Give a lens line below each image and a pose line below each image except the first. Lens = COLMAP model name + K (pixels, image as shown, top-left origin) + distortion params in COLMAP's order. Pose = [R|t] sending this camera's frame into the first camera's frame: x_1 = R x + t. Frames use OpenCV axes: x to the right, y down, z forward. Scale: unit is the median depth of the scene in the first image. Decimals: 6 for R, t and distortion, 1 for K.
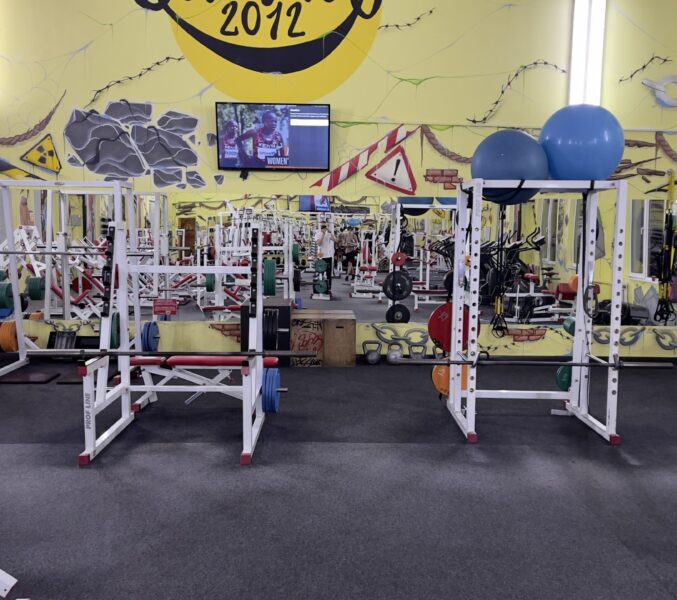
lens RADIAL K [[776.5, 0, 338.5], [0, 776.5, 300.0], [0, 0, 1]] dist [0.095121, -0.022008]
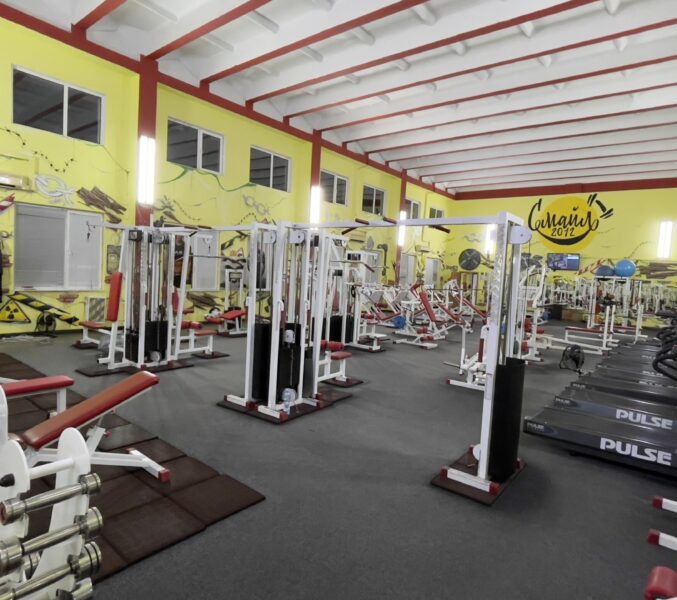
lens RADIAL K [[433.5, 0, 338.5], [0, 433.5, 300.0], [0, 0, 1]] dist [0.022487, -0.040458]
pose [[0.761807, 0.068146, -0.644210, 0.473647], [-0.105215, 0.994263, -0.019246, 0.143039], [0.639203, 0.082443, 0.764607, -1.360019]]
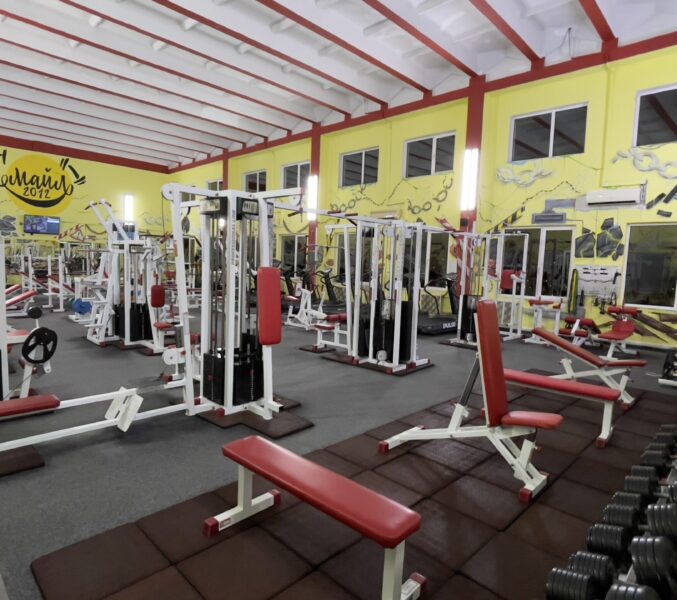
lens RADIAL K [[433.5, 0, 338.5], [0, 433.5, 300.0], [0, 0, 1]] dist [0.022487, -0.040458]
pose [[0.715683, -0.046746, 0.696859, -0.522236], [0.040638, 0.998854, 0.025268, 0.150972], [-0.697242, 0.010235, 0.716763, -1.431083]]
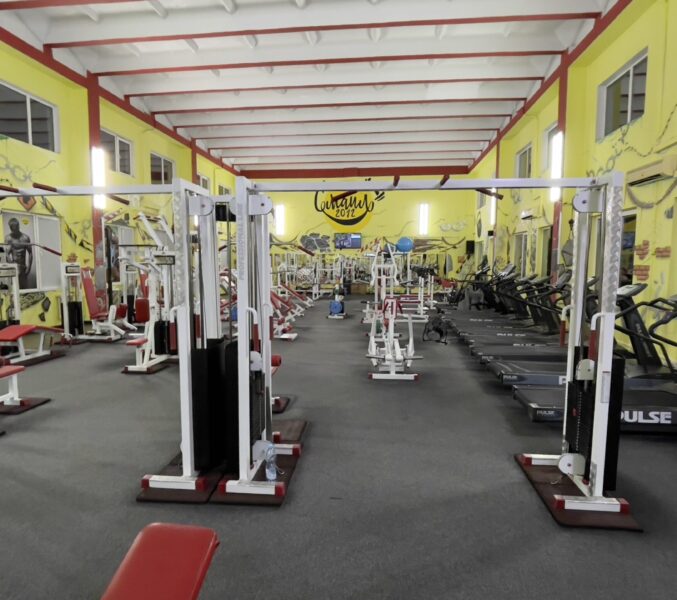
lens RADIAL K [[433.5, 0, 338.5], [0, 433.5, 300.0], [0, 0, 1]] dist [0.022487, -0.040458]
pose [[0.989046, 0.000397, -0.147605, 0.212900], [-0.002104, 0.999933, -0.011411, 0.139906], [0.147591, 0.011597, 0.988981, -1.317159]]
